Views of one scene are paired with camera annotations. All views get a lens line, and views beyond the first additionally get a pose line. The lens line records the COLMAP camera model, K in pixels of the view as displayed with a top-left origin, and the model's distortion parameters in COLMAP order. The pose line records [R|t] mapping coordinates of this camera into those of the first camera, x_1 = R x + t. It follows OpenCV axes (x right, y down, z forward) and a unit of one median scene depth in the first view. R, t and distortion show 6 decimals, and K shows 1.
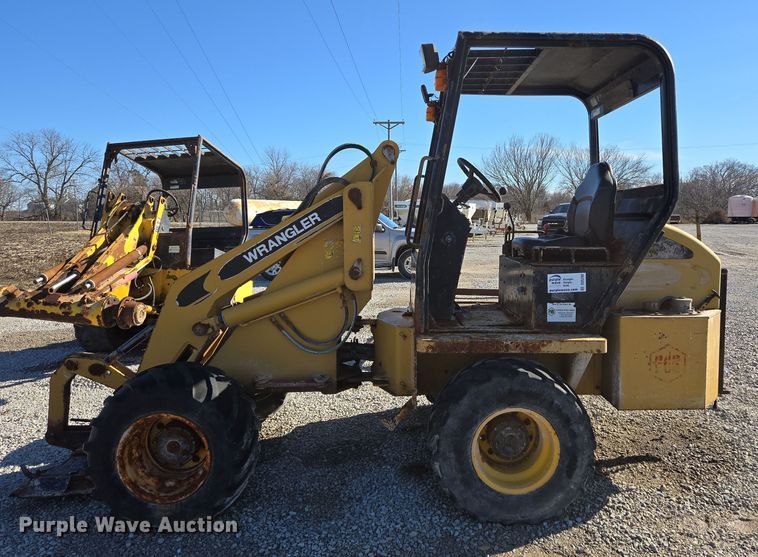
lens RADIAL K [[577.1, 0, 413.4], [0, 577.1, 272.1], [0, 0, 1]] dist [0.072268, -0.062333]
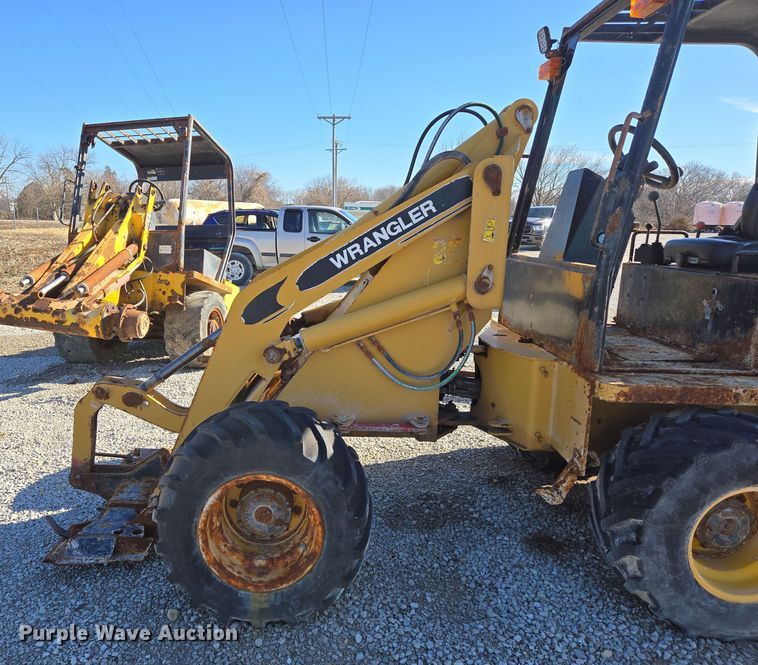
lens RADIAL K [[587.5, 0, 316.3], [0, 587.5, 334.4], [0, 0, 1]] dist [0.080982, -0.072695]
pose [[0.998541, 0.024387, -0.048184, -0.265288], [-0.019718, 0.995272, 0.095108, -0.002808], [0.050276, -0.094019, 0.994300, 0.232997]]
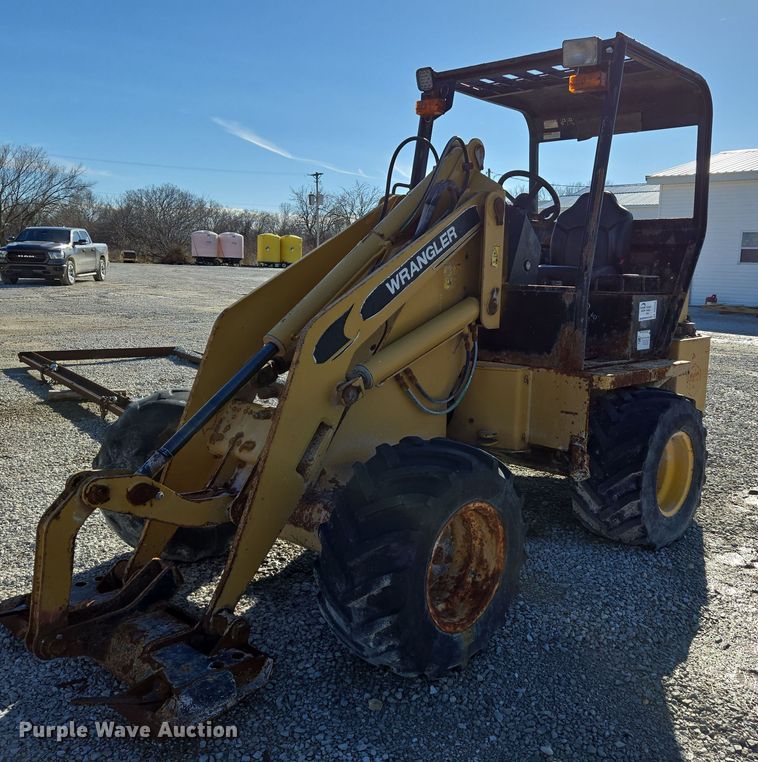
lens RADIAL K [[757.8, 0, 427.0], [0, 757.8, 378.9], [0, 0, 1]] dist [0.052307, -0.004755]
pose [[0.685500, -0.087069, 0.722848, -0.900327], [0.037783, 0.995740, 0.084109, 0.009843], [-0.727092, -0.030346, 0.685869, 0.334276]]
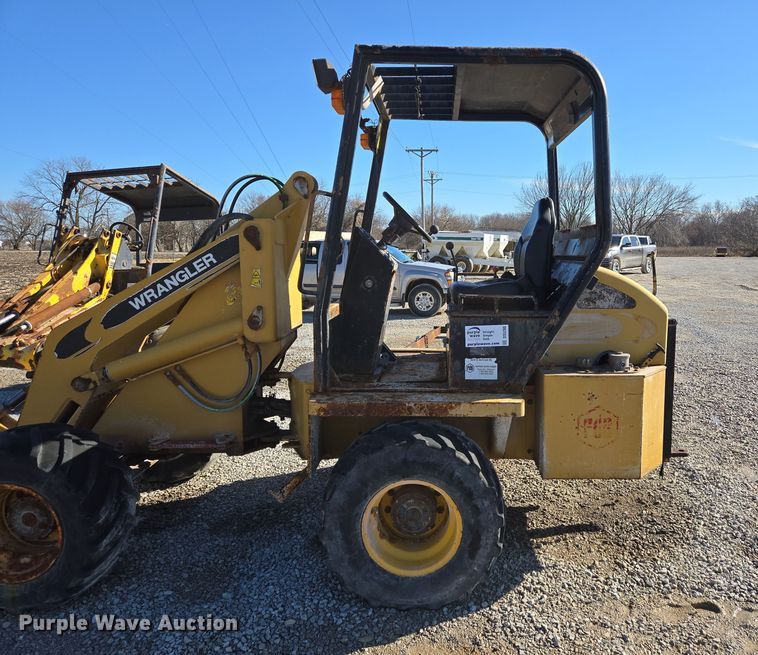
lens RADIAL K [[590.4, 0, 444.0], [0, 590.4, 326.2], [0, 0, 1]] dist [0.065939, -0.055437]
pose [[0.999852, 0.006431, -0.015952, 0.196878], [-0.005855, 0.999338, 0.035916, -0.025926], [0.016172, -0.035817, 0.999227, 0.092886]]
